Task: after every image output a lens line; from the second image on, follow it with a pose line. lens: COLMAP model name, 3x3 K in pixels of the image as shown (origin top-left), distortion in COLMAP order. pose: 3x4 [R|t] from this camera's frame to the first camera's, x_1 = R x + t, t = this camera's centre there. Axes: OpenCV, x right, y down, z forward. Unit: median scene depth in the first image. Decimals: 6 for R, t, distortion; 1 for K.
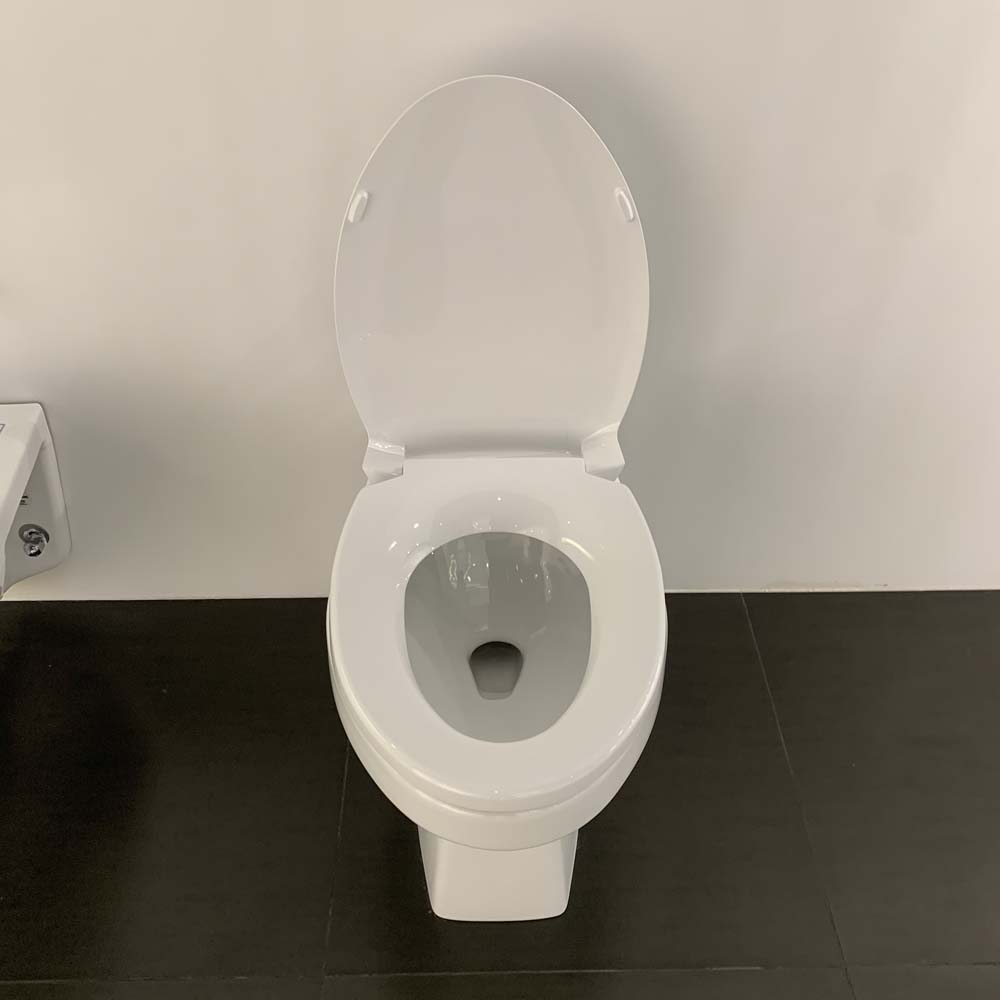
lens RADIAL K [[855.7, 0, 500.0], [0, 855.7, 500.0], [0, 0, 1]] dist [0.002140, 0.003781]
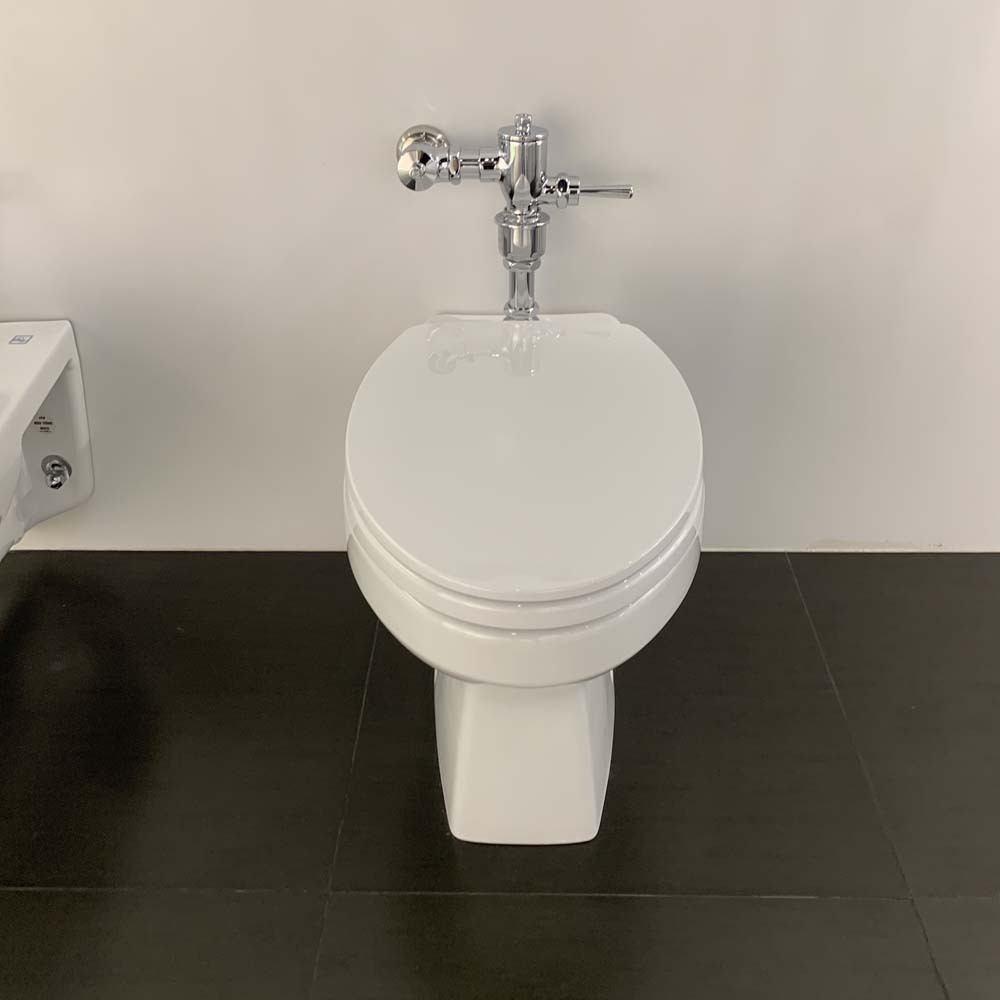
lens RADIAL K [[855.7, 0, 500.0], [0, 855.7, 500.0], [0, 0, 1]] dist [0.002140, 0.003781]
pose [[0.999087, 0.017396, -0.039013, 0.002900], [-0.020572, 0.996374, -0.082556, 0.163235], [0.037435, 0.083283, 0.995823, 0.049337]]
